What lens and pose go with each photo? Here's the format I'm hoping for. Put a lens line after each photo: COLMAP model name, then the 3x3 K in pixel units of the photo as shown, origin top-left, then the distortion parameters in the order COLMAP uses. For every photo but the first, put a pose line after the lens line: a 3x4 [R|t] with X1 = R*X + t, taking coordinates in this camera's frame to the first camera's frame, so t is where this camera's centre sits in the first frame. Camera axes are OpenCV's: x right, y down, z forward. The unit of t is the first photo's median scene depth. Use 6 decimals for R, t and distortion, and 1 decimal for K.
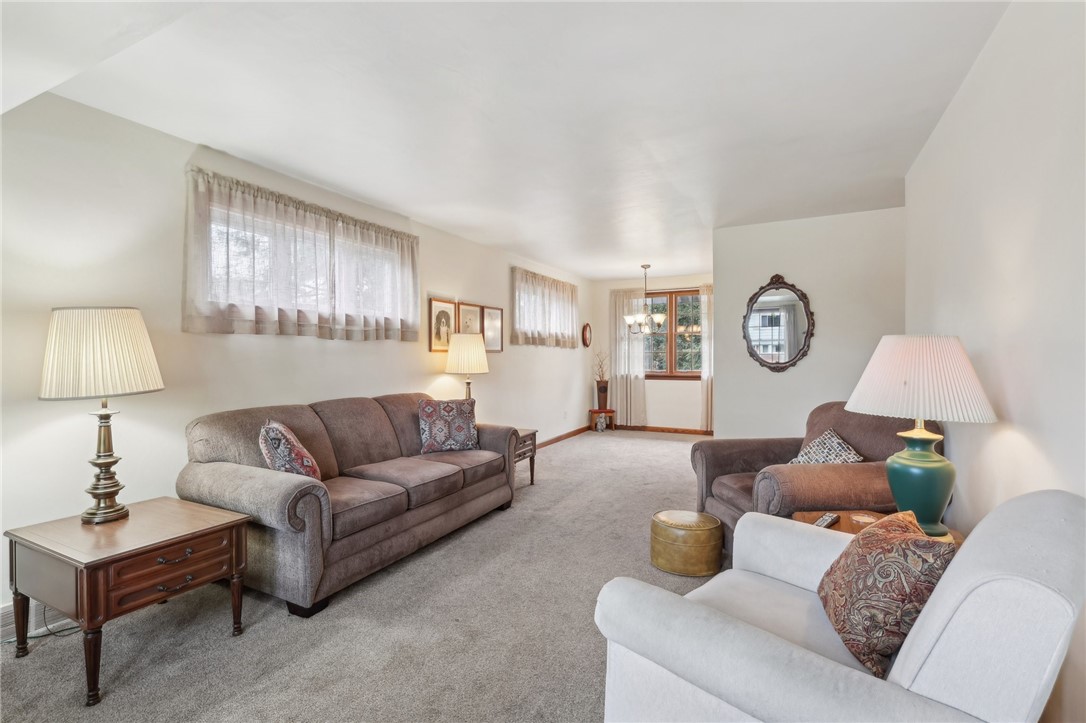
lens RADIAL K [[515.4, 0, 573.8], [0, 515.4, 331.0], [0, 0, 1]] dist [0.000161, -0.000051]
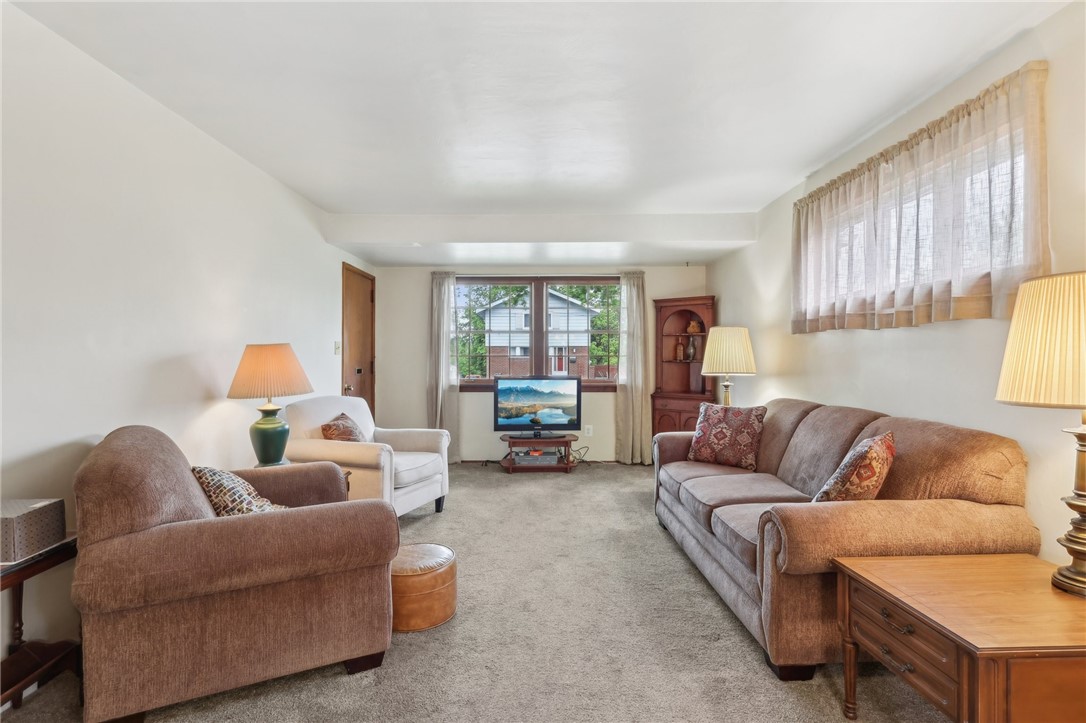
lens RADIAL K [[564.1, 0, 547.7], [0, 564.1, 364.1], [0, 0, 1]] dist [-0.000314, 0.000360]
pose [[-0.912477, 0.018387, -0.408714, 0.277396], [0.035039, 0.998831, -0.033293, 0.070740], [0.407624, -0.044700, -0.912055, 1.419762]]
